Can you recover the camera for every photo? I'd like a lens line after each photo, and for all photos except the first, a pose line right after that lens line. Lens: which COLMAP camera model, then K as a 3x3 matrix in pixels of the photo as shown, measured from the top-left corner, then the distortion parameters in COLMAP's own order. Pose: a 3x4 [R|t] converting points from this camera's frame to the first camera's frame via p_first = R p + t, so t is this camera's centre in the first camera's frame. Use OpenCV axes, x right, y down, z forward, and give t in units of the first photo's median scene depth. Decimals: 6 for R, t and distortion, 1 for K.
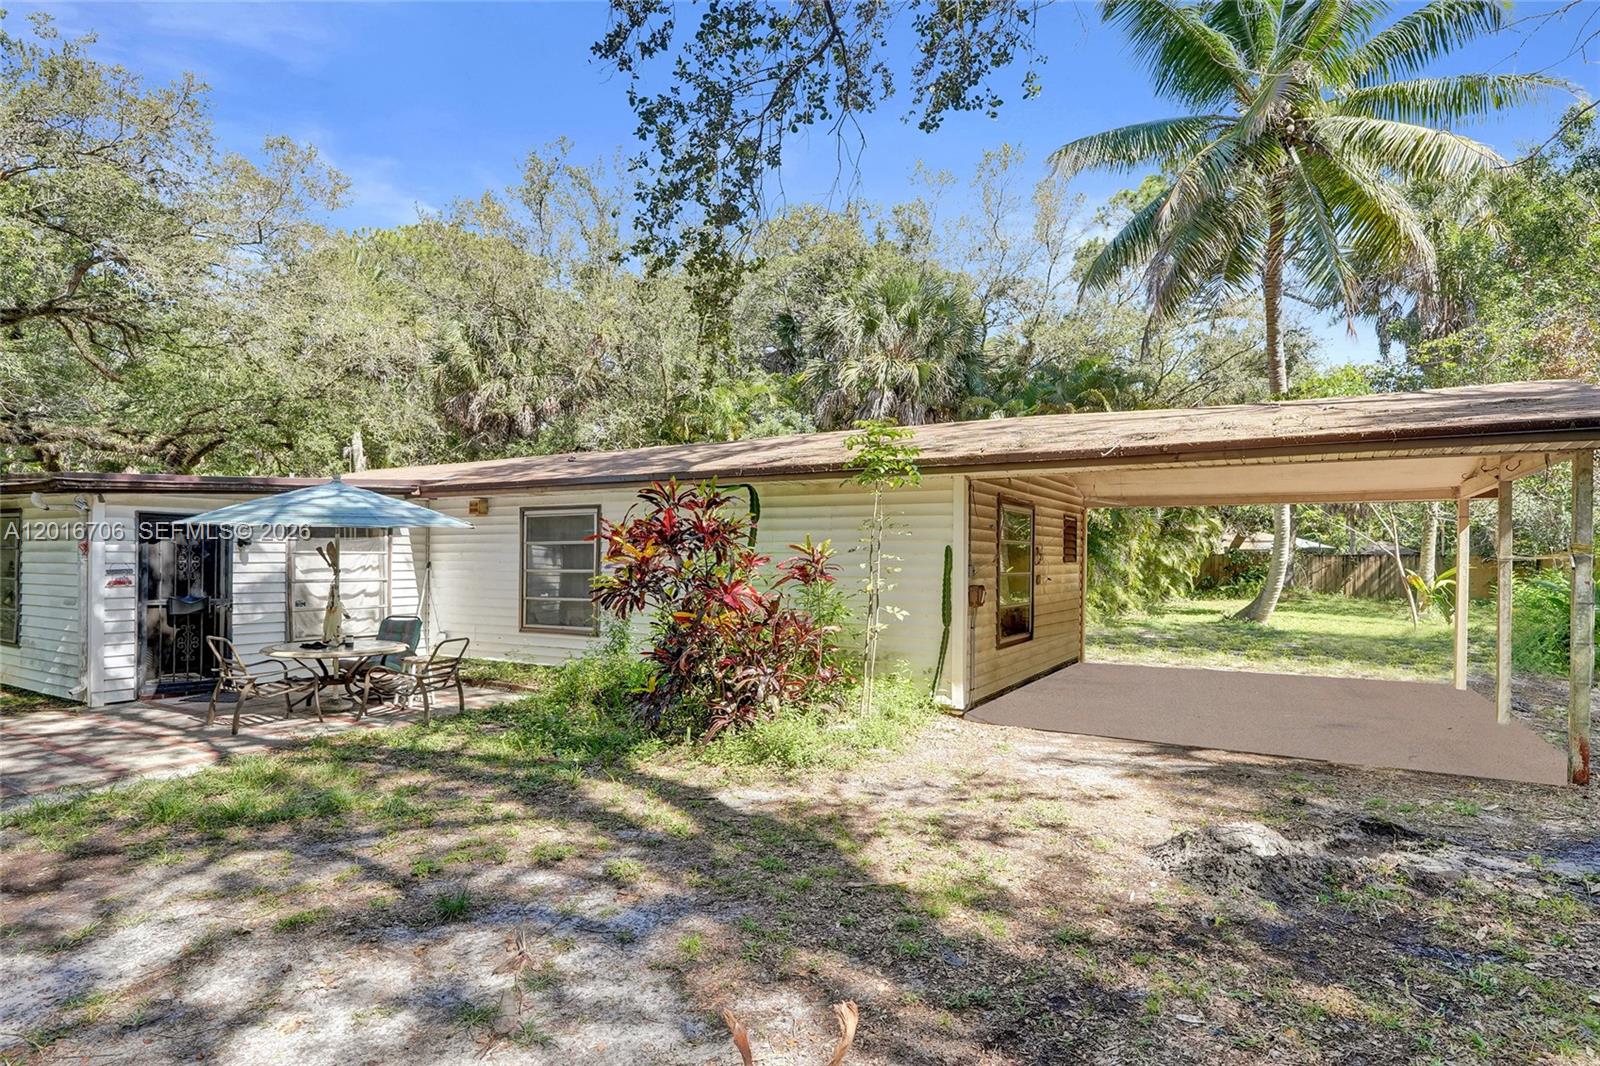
lens RADIAL K [[776.9, 0, 800.0], [0, 776.9, 533.0], [0, 0, 1]] dist [0.000223, 0.000757]
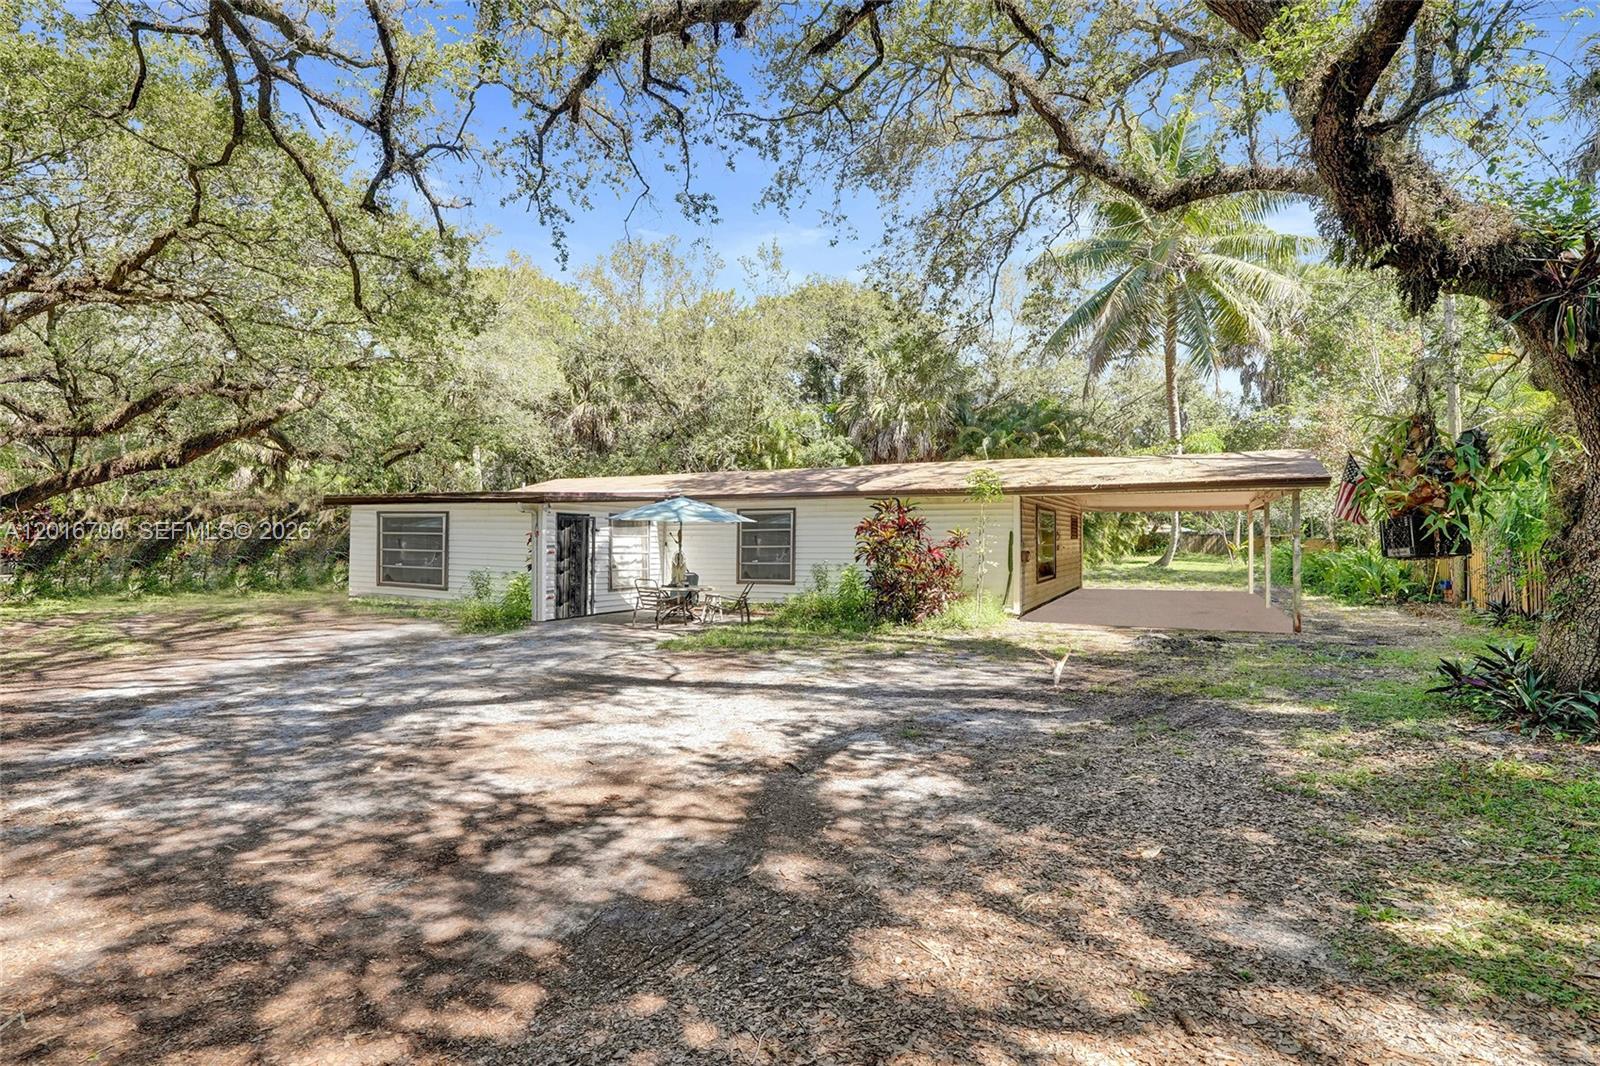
lens RADIAL K [[733.3, 0, 798.1], [0, 733.3, 496.1], [0, 0, 1]] dist [0.000555, -0.000016]
pose [[0.997448, 0.003754, 0.071300, -0.526431], [-0.001229, 0.999371, -0.035434, -0.005485], [-0.071388, 0.035256, 0.996825, -0.886882]]
